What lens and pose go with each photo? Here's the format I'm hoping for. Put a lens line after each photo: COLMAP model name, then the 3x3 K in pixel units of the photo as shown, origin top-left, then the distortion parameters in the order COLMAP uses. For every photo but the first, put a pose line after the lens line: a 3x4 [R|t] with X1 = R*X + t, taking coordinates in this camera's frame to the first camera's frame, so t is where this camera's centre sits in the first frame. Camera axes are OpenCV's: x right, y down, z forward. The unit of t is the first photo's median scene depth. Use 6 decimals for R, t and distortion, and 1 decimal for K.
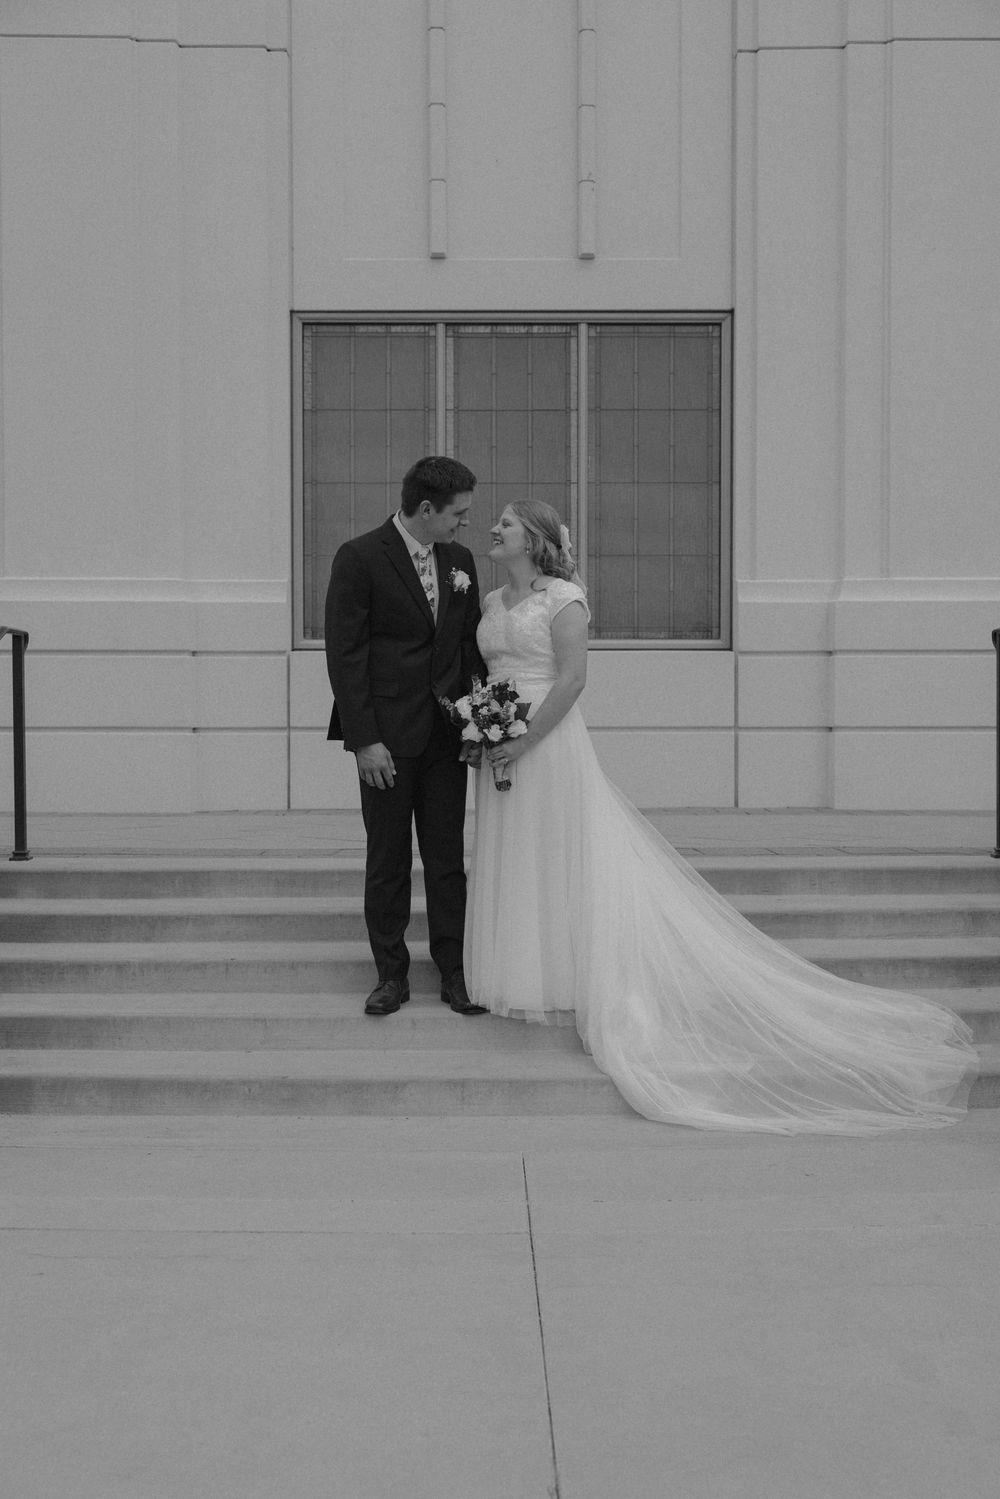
lens RADIAL K [[1879.2, 0, 503.8], [0, 1879.2, 785.9], [0, 0, 1]] dist [0.036452, 0.000000]
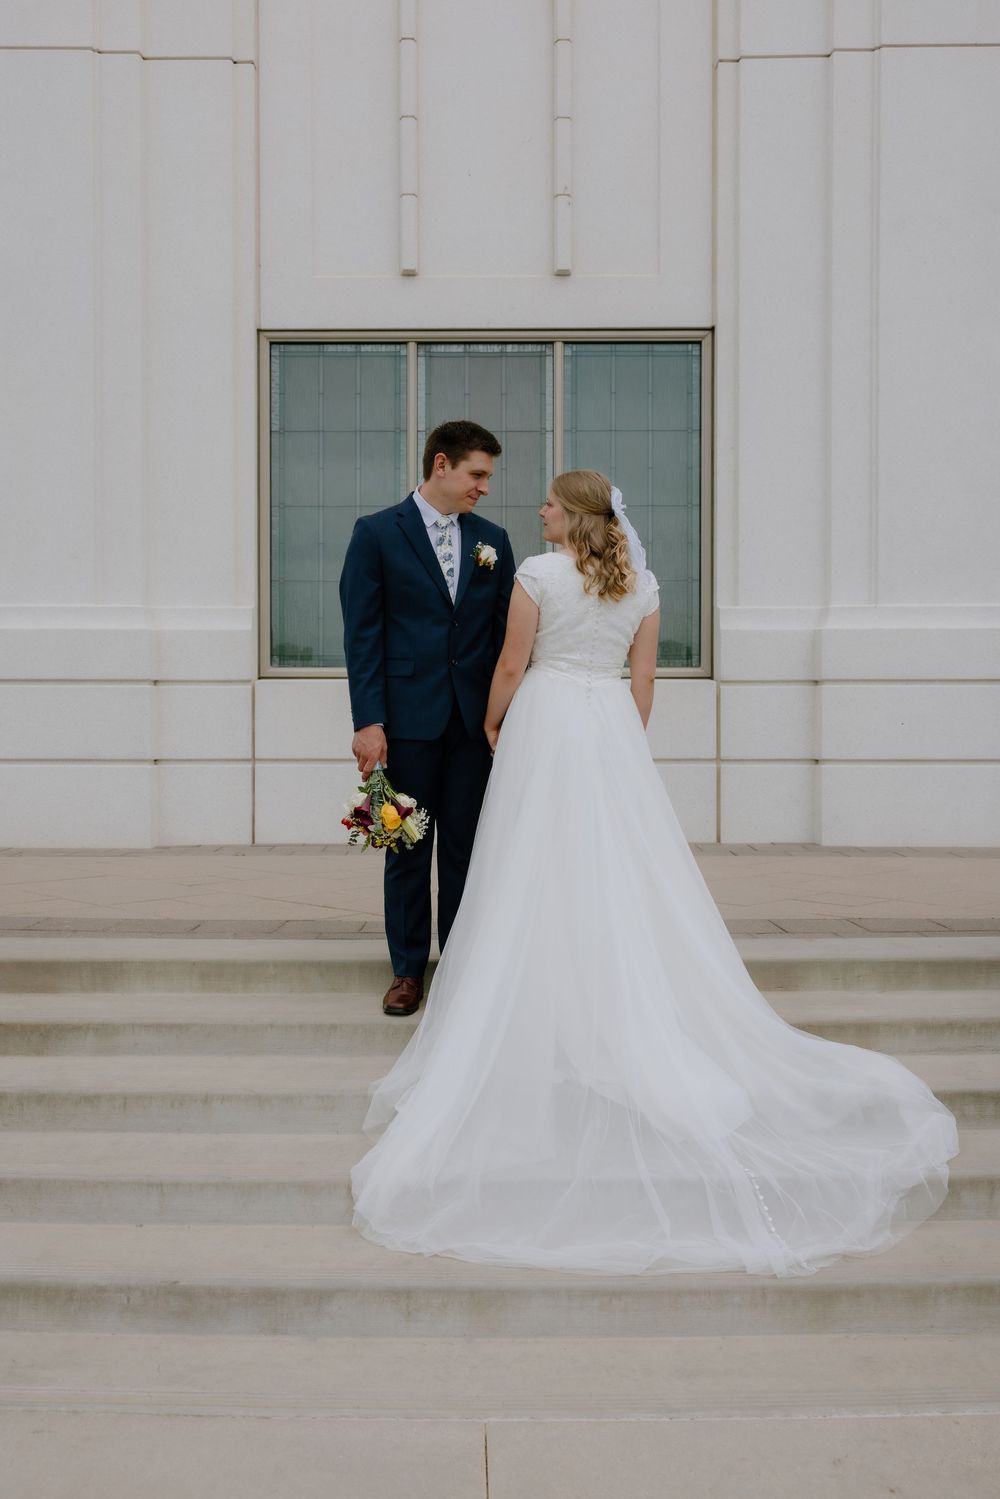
lens RADIAL K [[2419.6, 0, 435.9], [0, 2419.6, 819.5], [0, 0, 1]] dist [0.097834, 0.000000]
pose [[0.999936, 0.000348, -0.011307, -0.006926], [-0.000699, 0.999517, -0.031060, 0.038984], [0.011291, 0.031066, 0.999454, -0.242738]]
